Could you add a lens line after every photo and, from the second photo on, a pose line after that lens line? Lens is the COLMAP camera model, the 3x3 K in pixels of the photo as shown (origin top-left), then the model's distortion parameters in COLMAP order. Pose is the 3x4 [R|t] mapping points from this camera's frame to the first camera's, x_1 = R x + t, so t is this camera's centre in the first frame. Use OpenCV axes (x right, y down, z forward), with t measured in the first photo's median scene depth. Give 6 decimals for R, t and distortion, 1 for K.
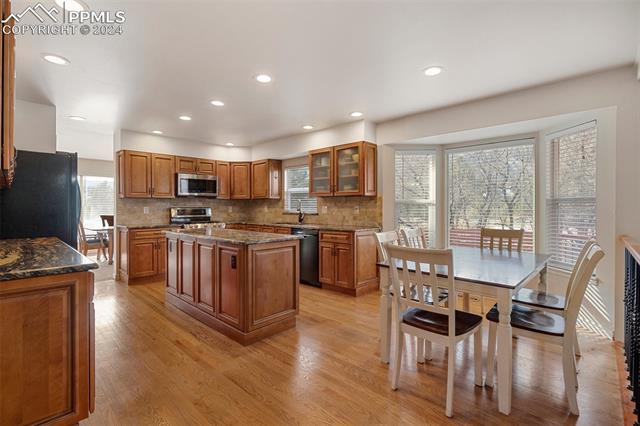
lens RADIAL K [[292.8, 0, 318.9], [0, 292.8, 207.6], [0, 0, 1]] dist [0.000883, 0.000209]
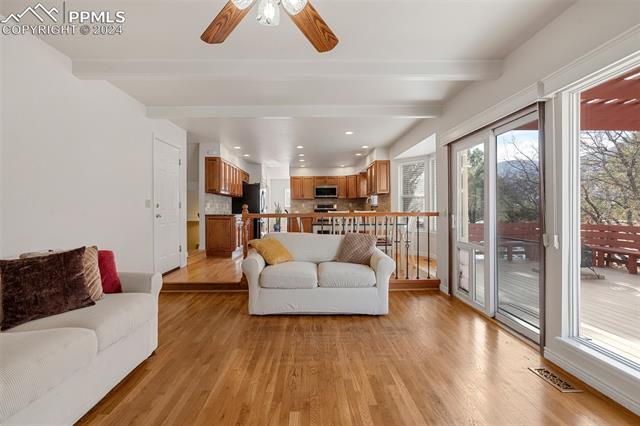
lens RADIAL K [[292.0, 0, 313.8], [0, 292.0, 212.2], [0, 0, 1]] dist [0.000564, 0.000200]
pose [[0.696494, 0.001956, -0.717560, 0.870302], [0.005100, 0.999958, 0.007676, 0.039848], [0.717544, -0.009006, 0.696455, -0.318157]]
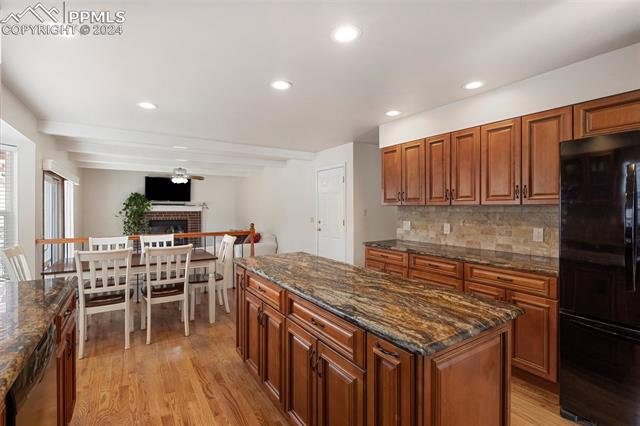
lens RADIAL K [[292.8, 0, 318.9], [0, 292.8, 207.6], [0, 0, 1]] dist [0.000883, 0.000209]
pose [[-0.974601, -0.000719, 0.223946, -0.266983], [-0.000044, 0.999995, 0.003018, -0.030837], [-0.223948, 0.002931, -0.974597, 1.001531]]
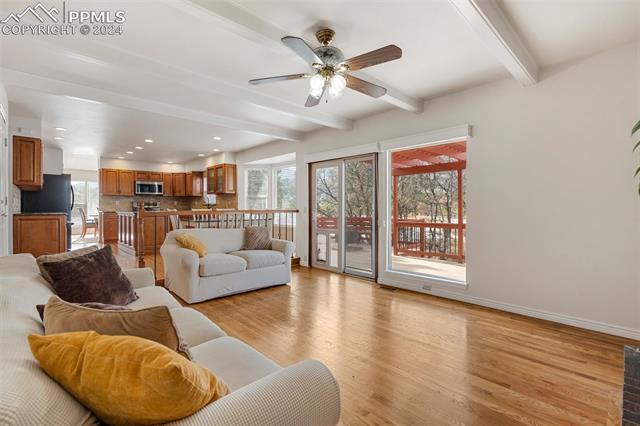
lens RADIAL K [[292.8, 0, 318.9], [0, 292.8, 207.6], [0, 0, 1]] dist [0.000883, 0.000209]
pose [[0.998575, -0.002550, -0.053298, 0.669947], [0.002565, 0.999997, 0.000224, 0.039890], [0.053298, -0.000360, 0.998579, -0.637310]]
